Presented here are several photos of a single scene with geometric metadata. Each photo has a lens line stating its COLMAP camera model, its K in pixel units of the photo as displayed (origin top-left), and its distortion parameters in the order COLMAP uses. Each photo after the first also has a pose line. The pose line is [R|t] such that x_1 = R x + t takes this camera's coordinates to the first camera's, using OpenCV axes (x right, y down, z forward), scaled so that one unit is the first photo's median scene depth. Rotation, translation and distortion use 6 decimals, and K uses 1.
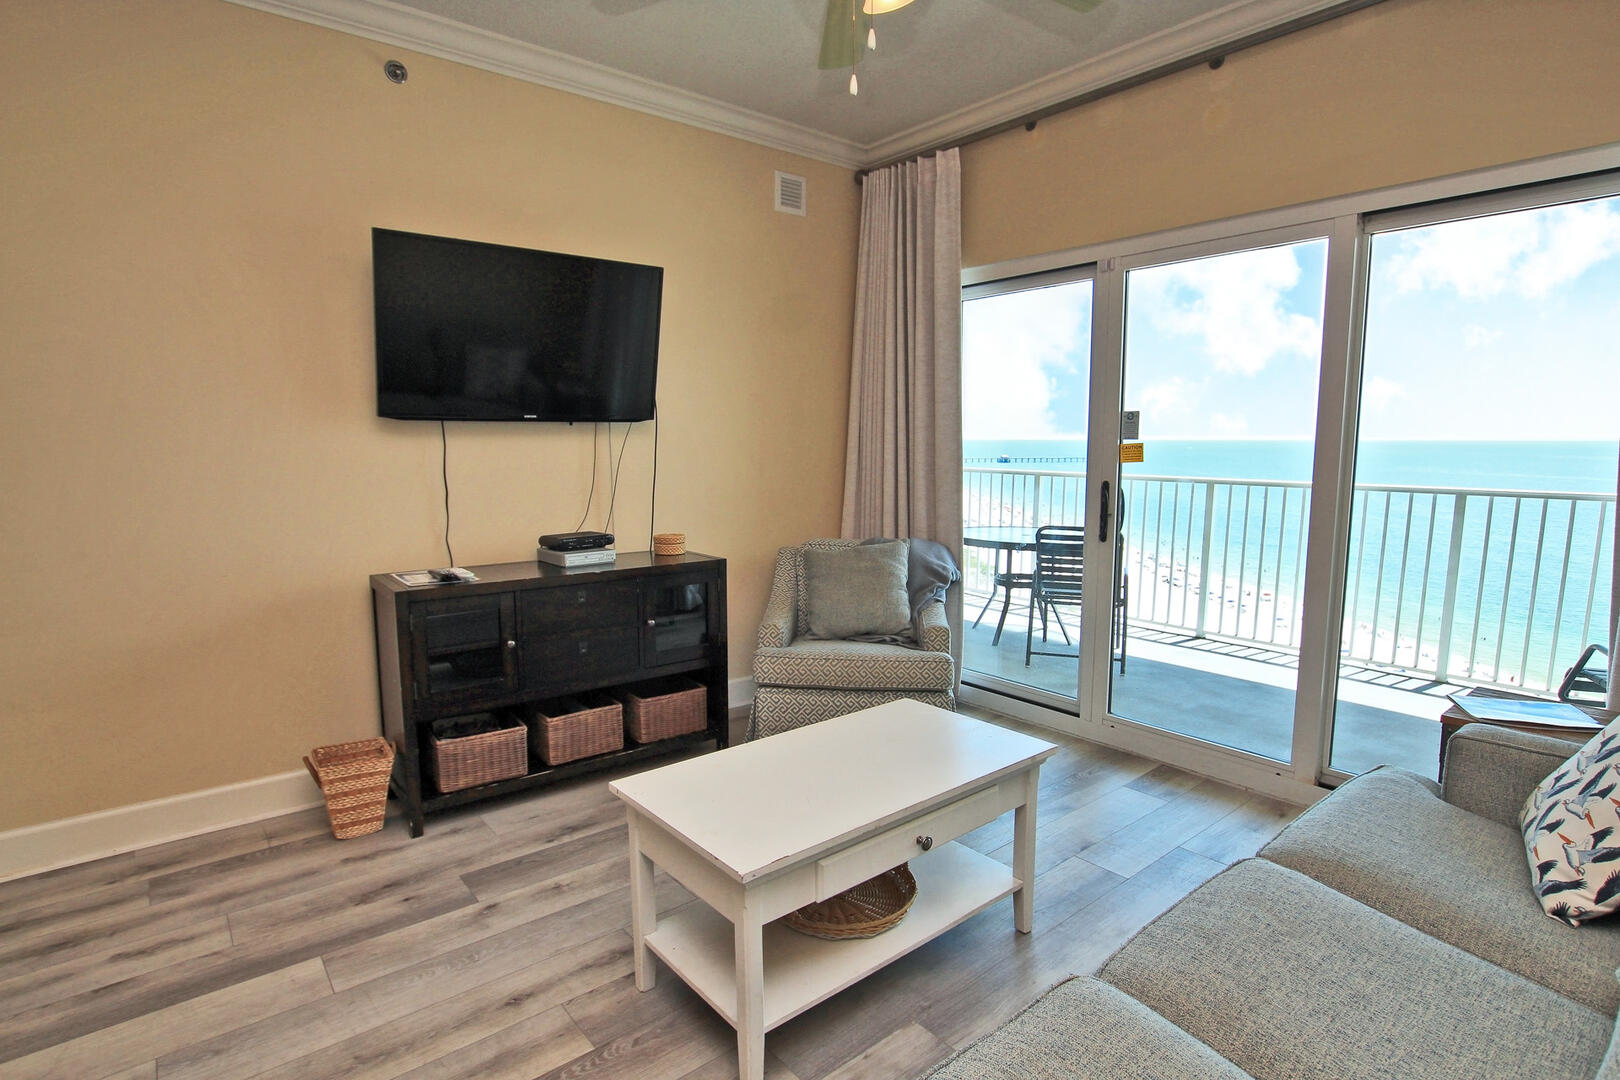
lens RADIAL K [[819.1, 0, 808.6], [0, 819.1, 547.4], [0, 0, 1]] dist [-0.023487, -0.001247]
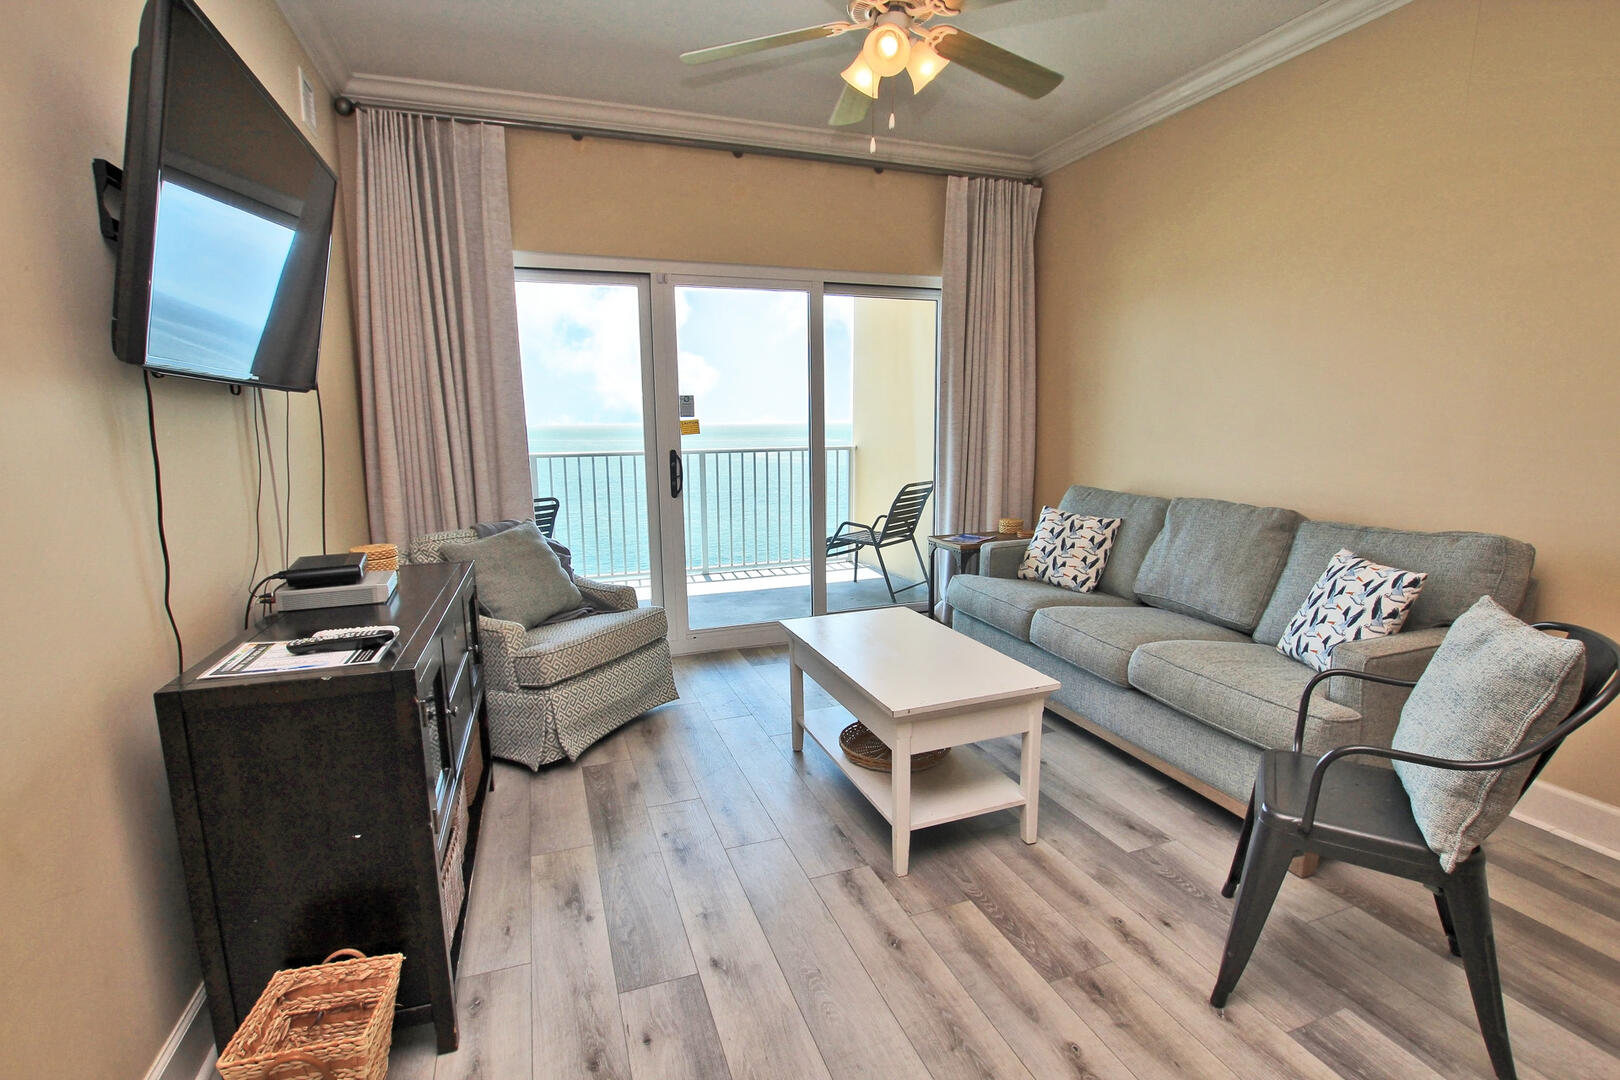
lens RADIAL K [[750.2, 0, 816.9], [0, 750.2, 544.8], [0, 0, 1]] dist [-0.032906, 0.003875]
pose [[0.325004, -0.154848, 0.932949, -0.704929], [0.132516, 0.984228, 0.117196, -0.044313], [-0.936382, 0.085542, 0.340398, 0.418839]]
